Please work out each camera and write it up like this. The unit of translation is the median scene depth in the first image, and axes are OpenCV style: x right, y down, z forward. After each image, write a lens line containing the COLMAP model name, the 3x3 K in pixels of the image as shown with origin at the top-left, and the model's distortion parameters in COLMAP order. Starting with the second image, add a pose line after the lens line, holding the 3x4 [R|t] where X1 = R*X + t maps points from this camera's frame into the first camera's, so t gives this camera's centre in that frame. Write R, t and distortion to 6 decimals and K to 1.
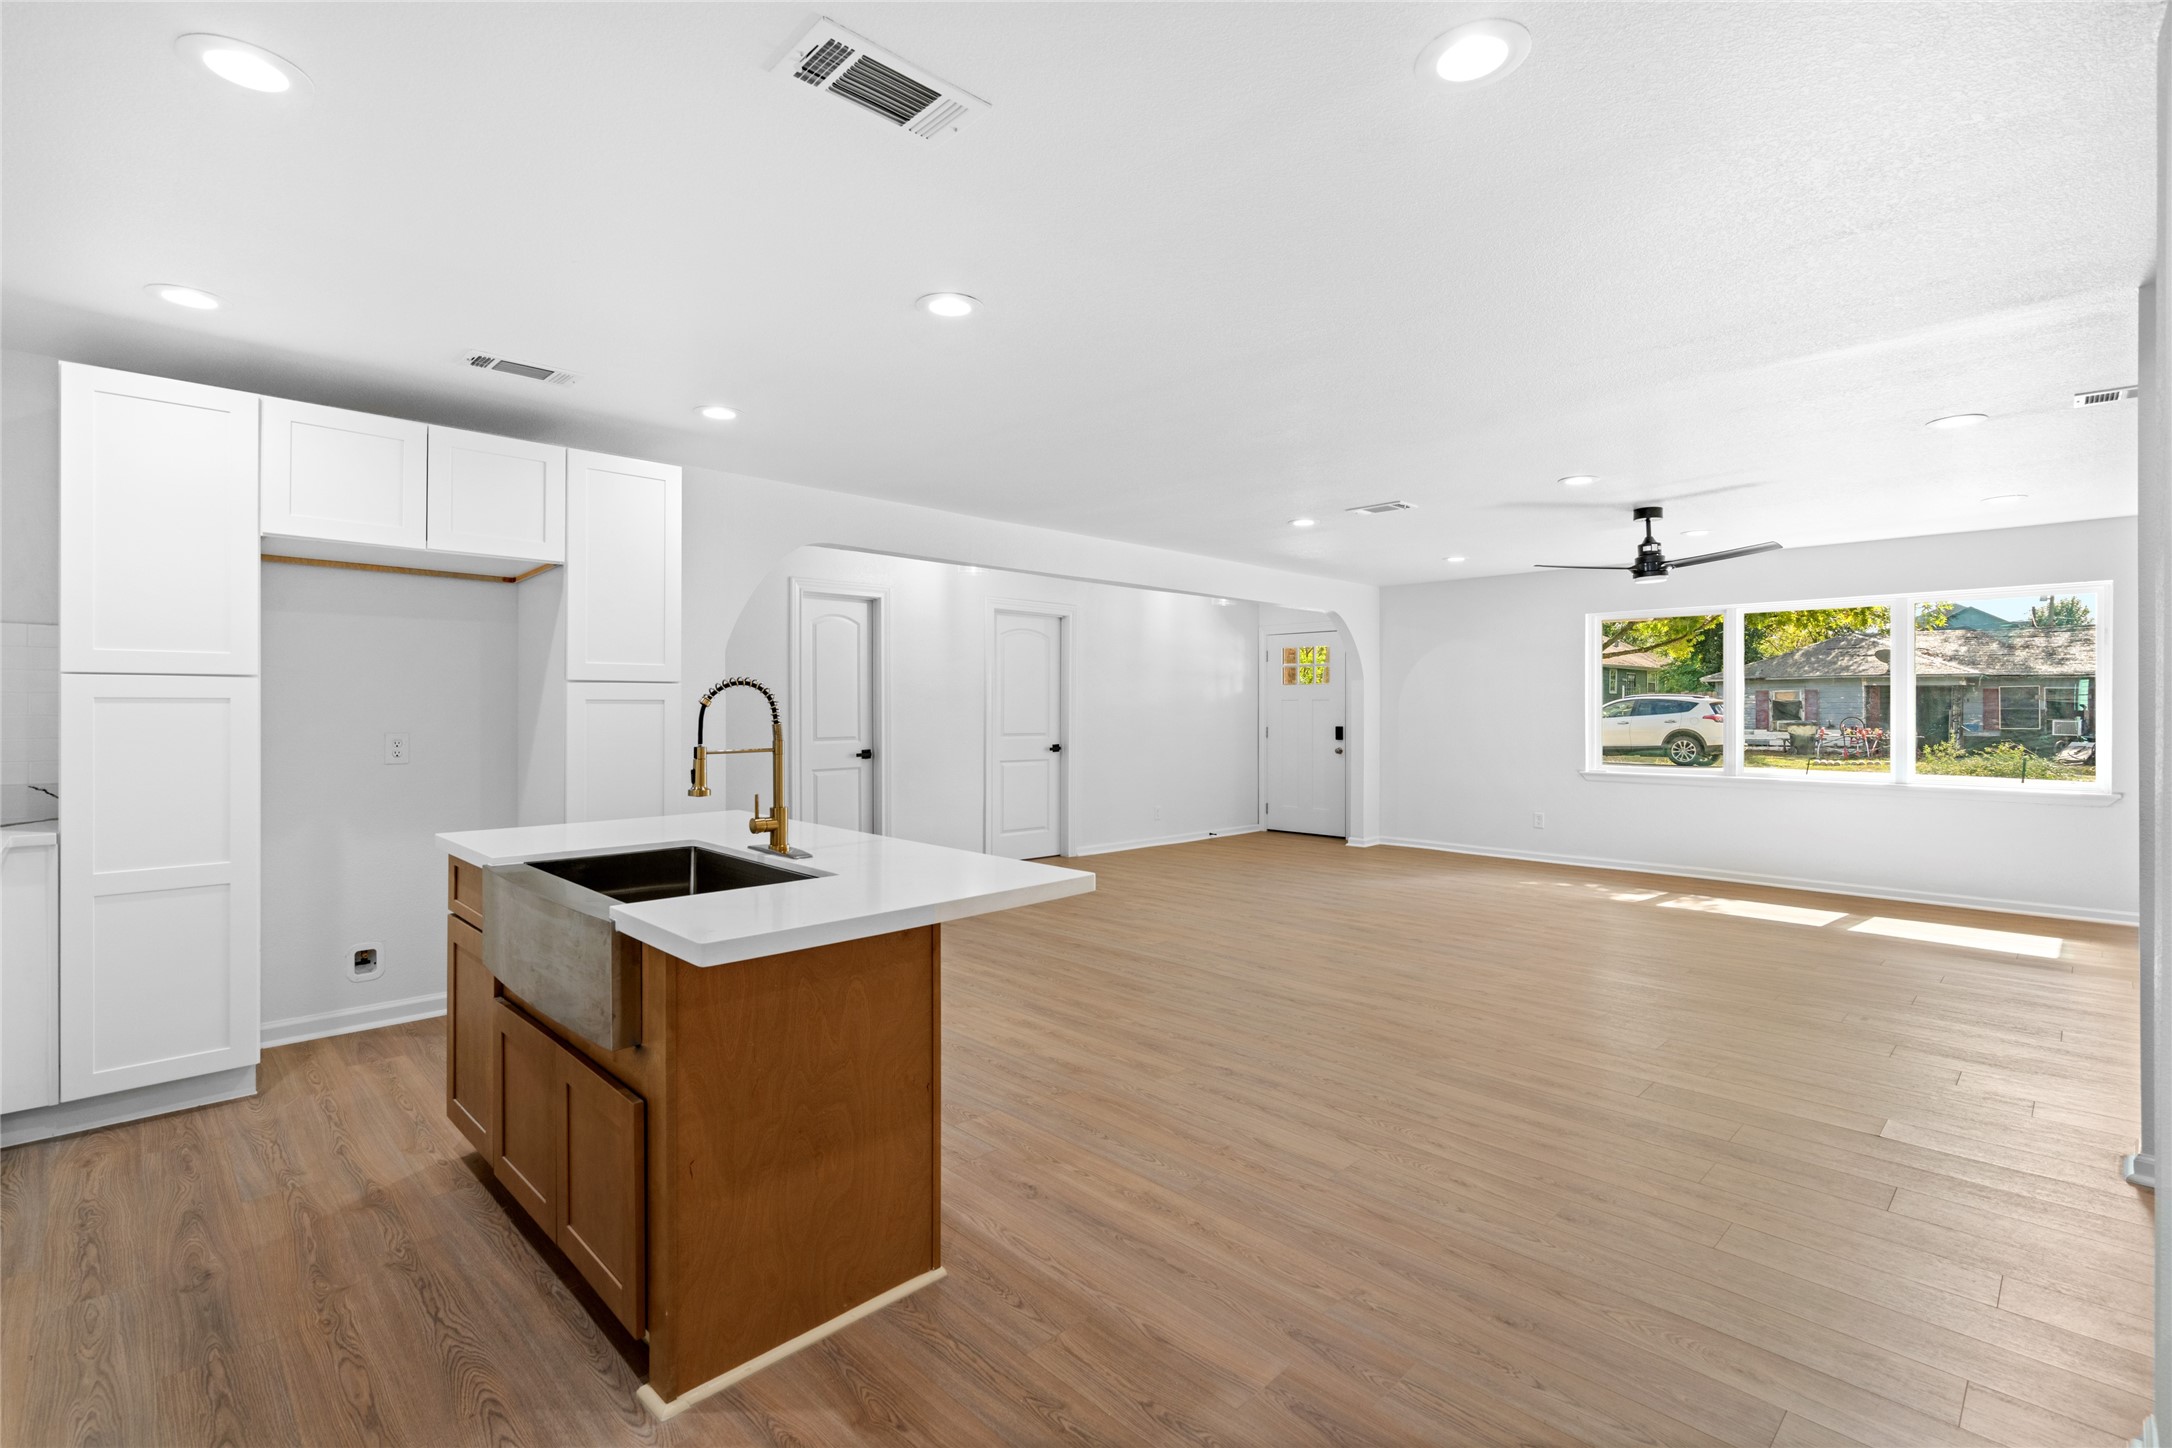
lens RADIAL K [[991.8, 0, 1083.8], [0, 991.8, 707.4], [0, 0, 1]] dist [-0.002374, 0.000841]
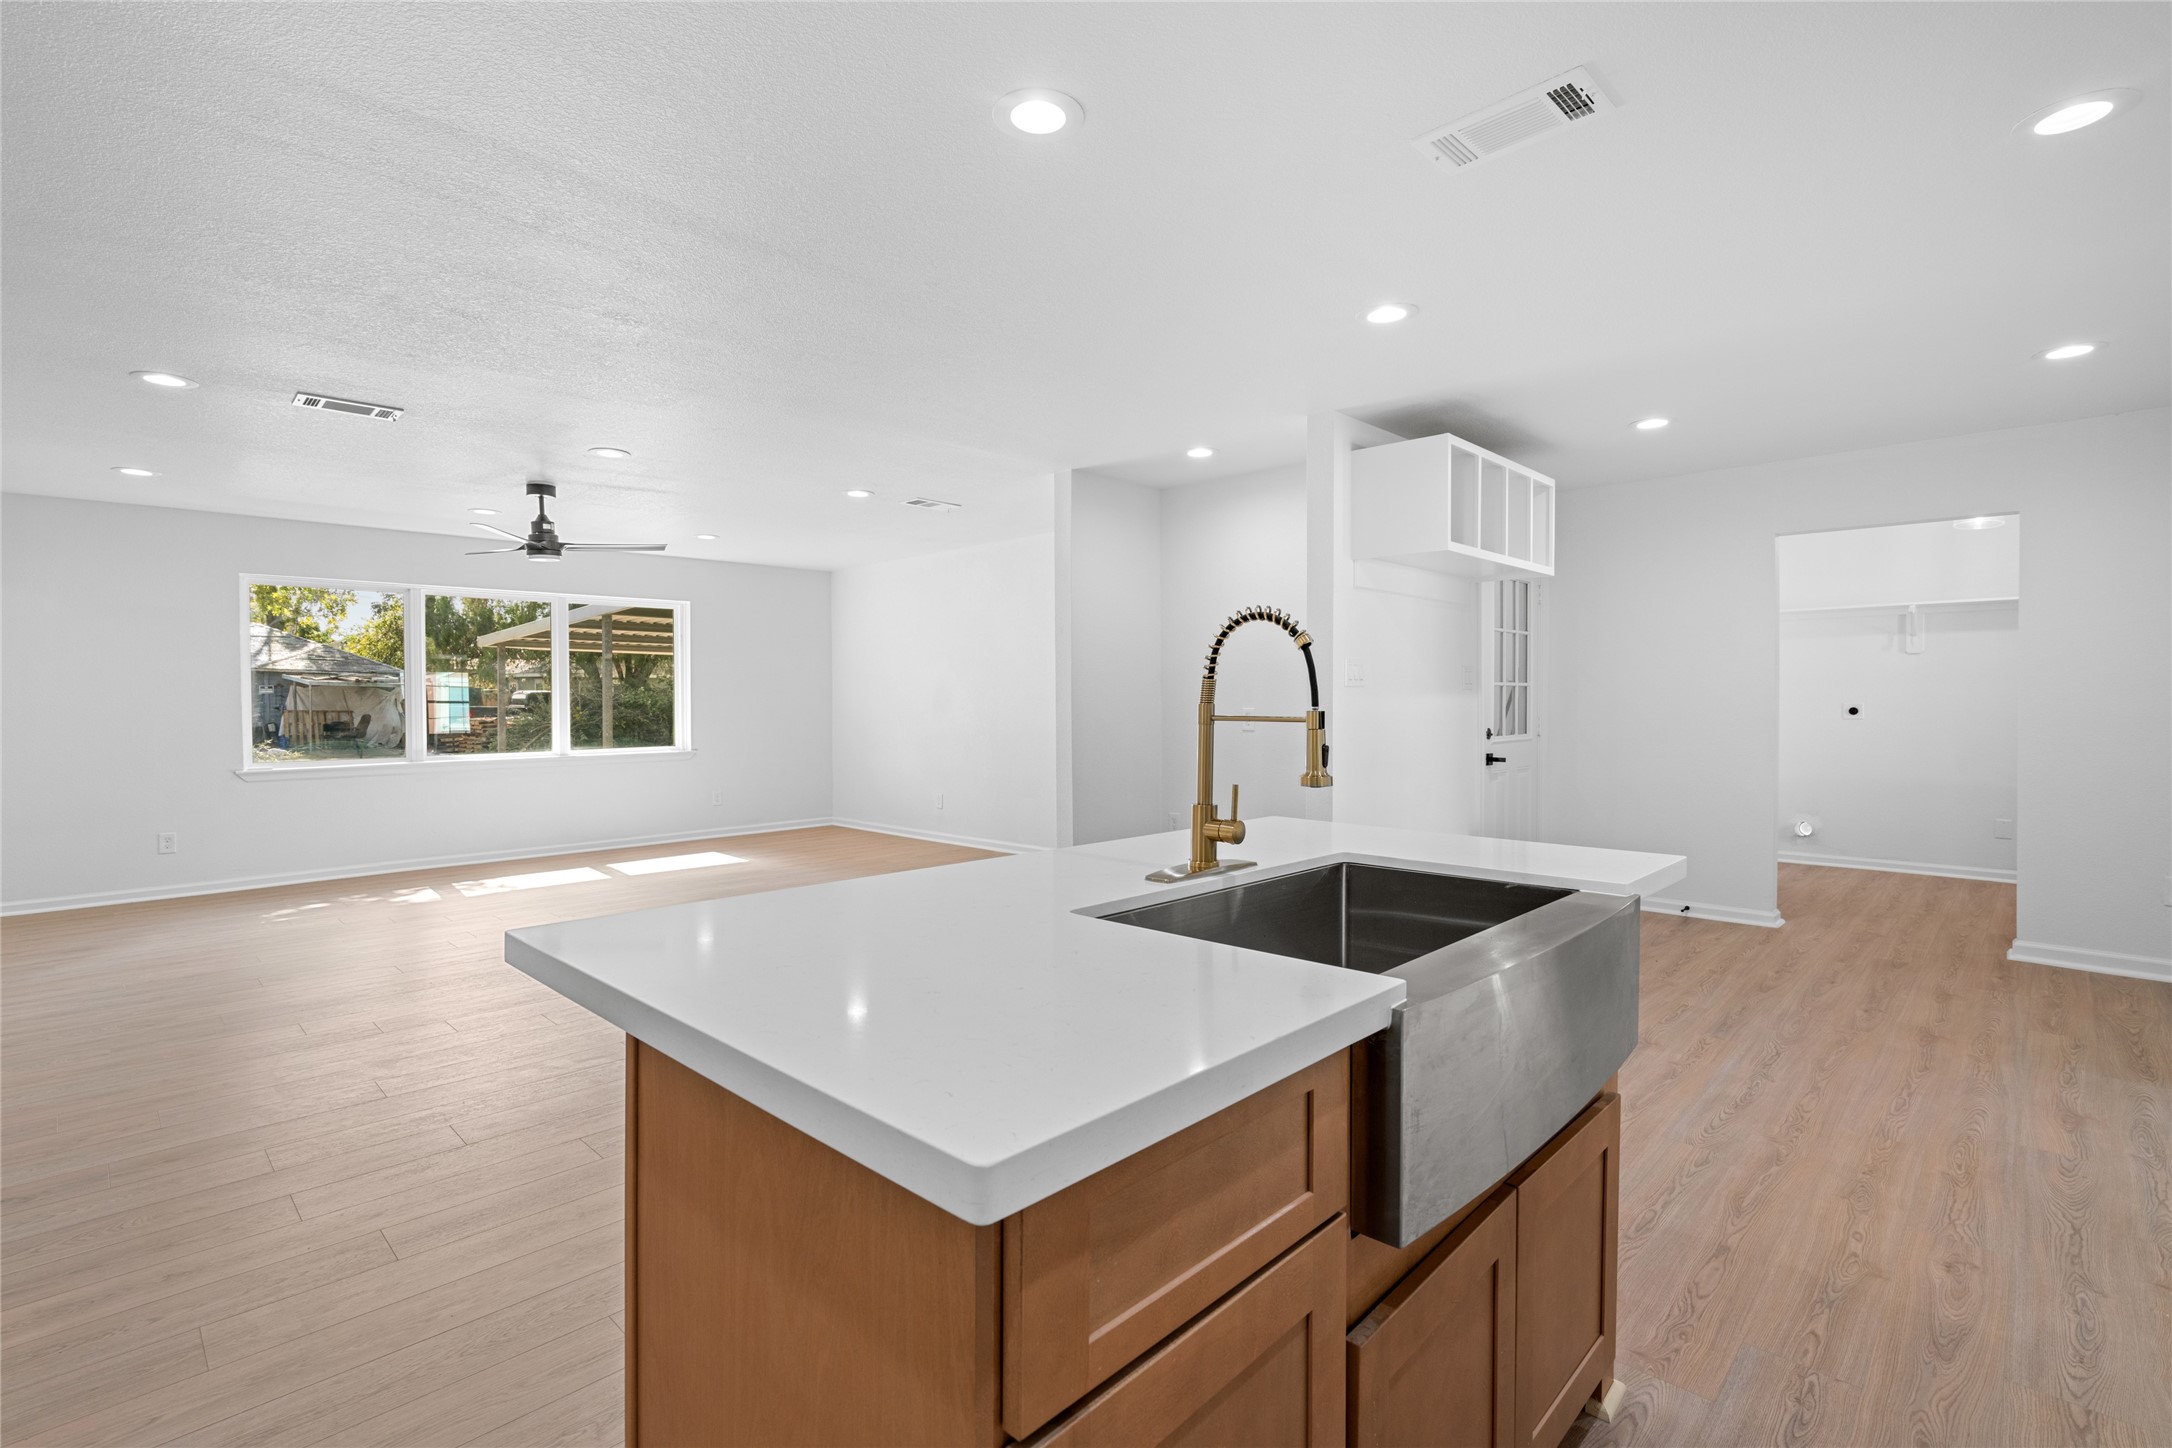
lens RADIAL K [[991.8, 0, 1083.8], [0, 991.8, 707.4], [0, 0, 1]] dist [-0.002374, 0.000841]
pose [[-0.022239, -0.010650, 0.999696, -0.438997], [0.006950, 0.999917, 0.010807, 0.013178], [-0.999729, 0.007189, -0.022163, 0.493321]]
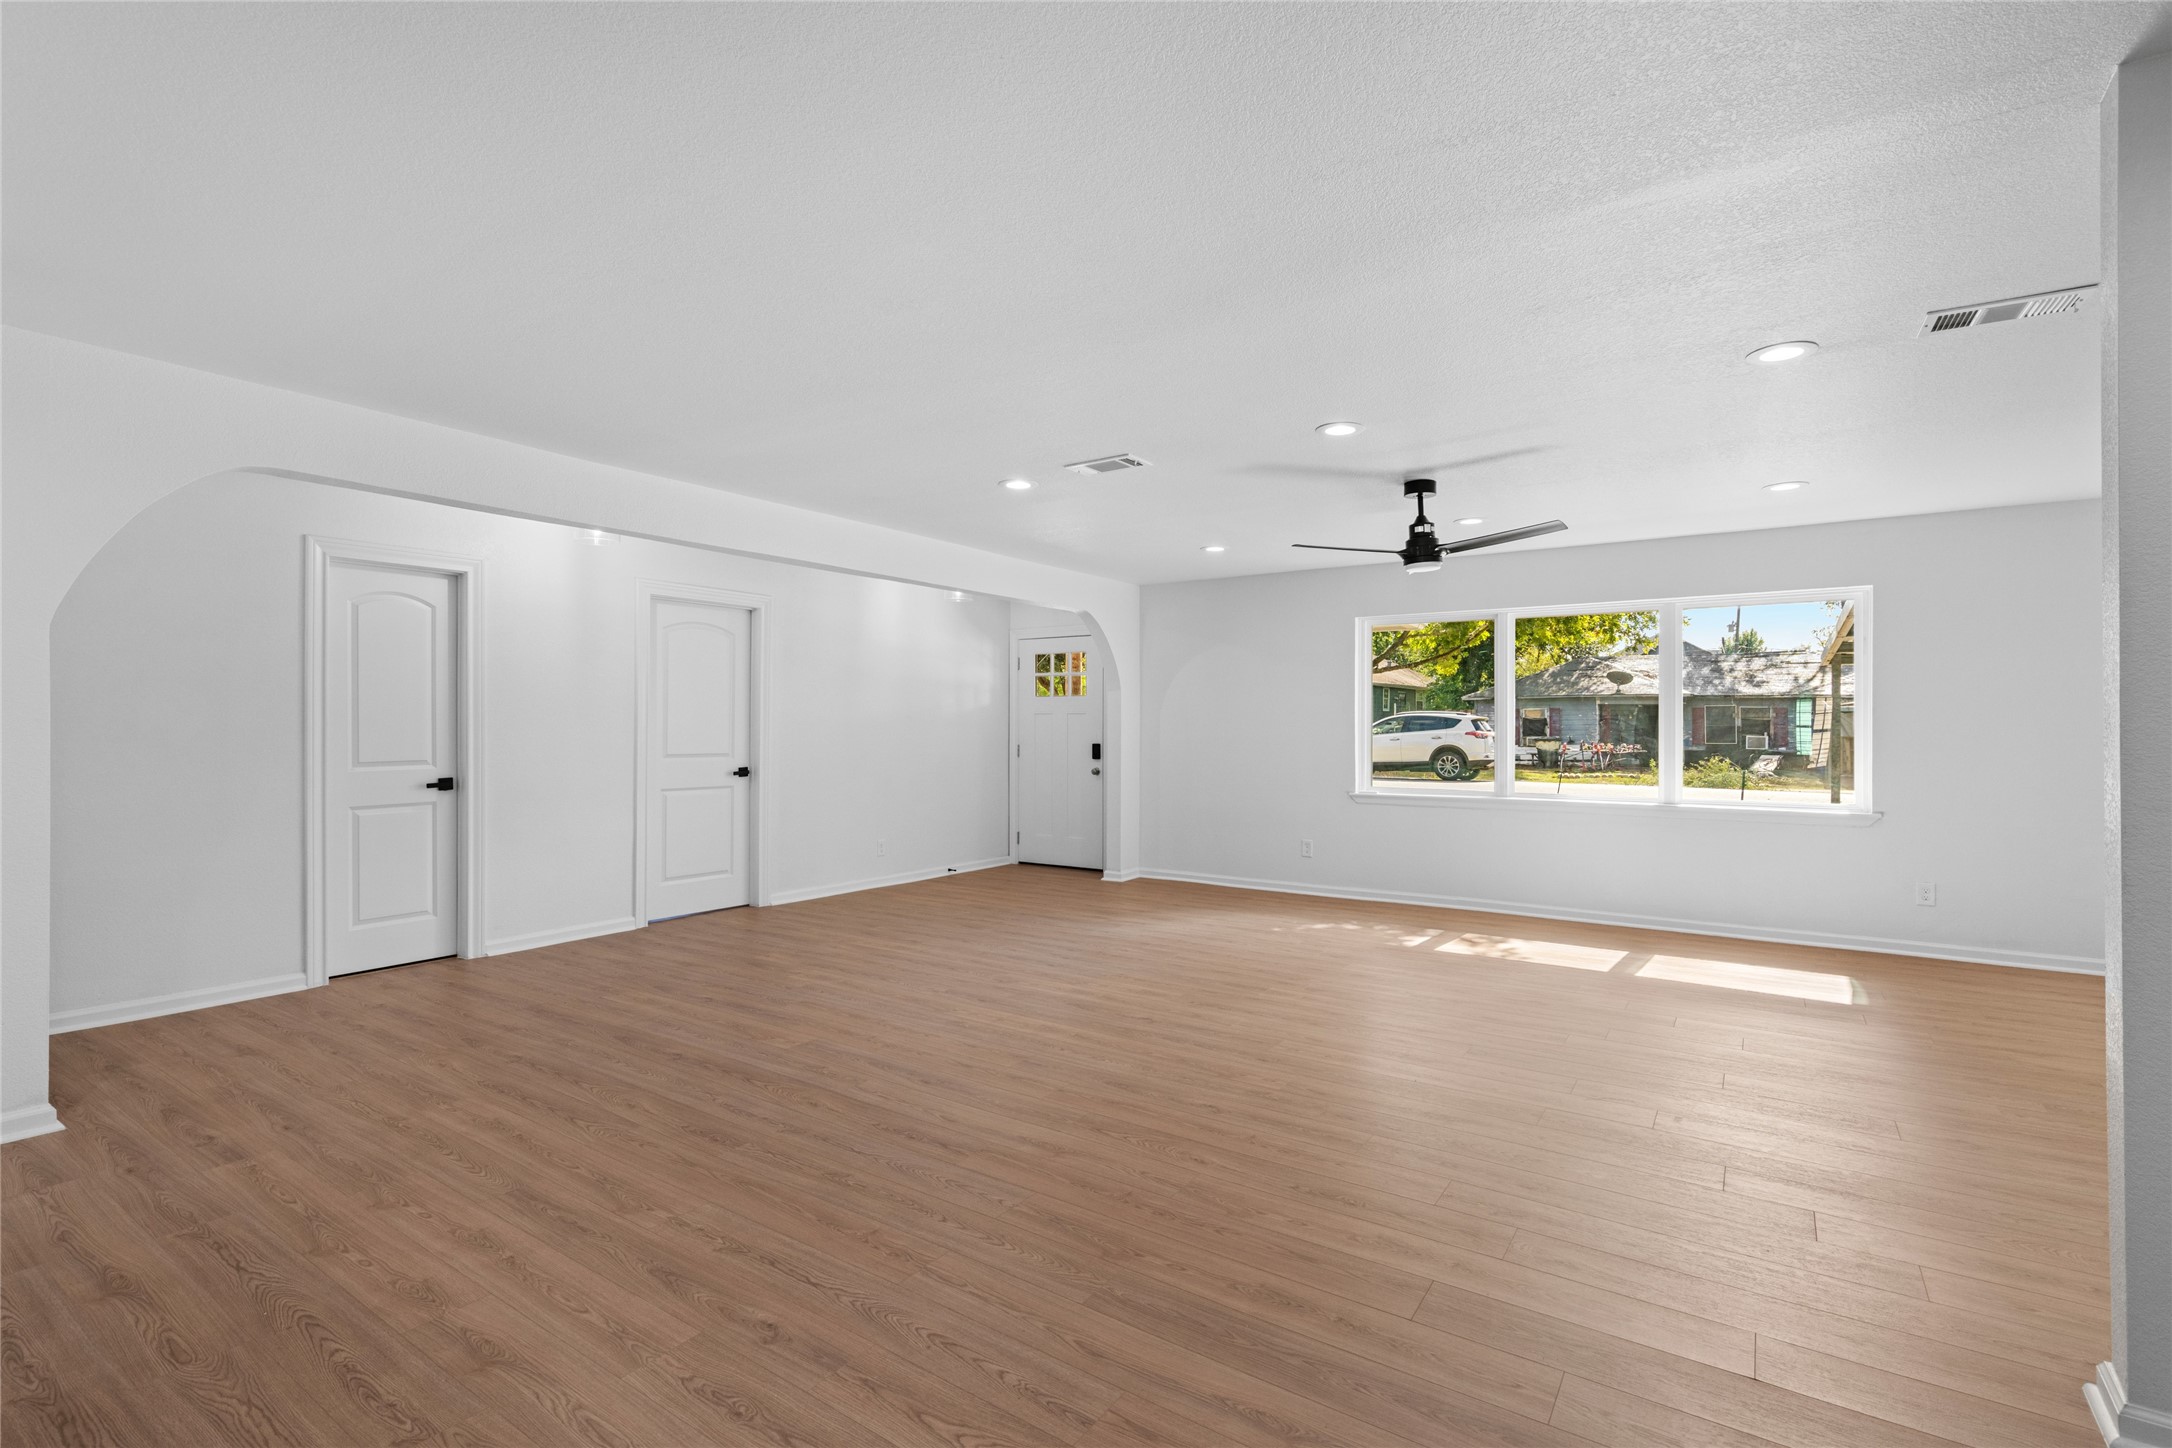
lens RADIAL K [[993.2, 0, 1083.9], [0, 993.2, 721.5], [0, 0, 1]] dist [-0.000699, -0.000174]
pose [[0.981139, 0.000900, 0.193301, 0.133027], [-0.000260, 0.999994, -0.003337, 0.004221], [-0.193303, 0.003224, 0.981134, 0.239996]]
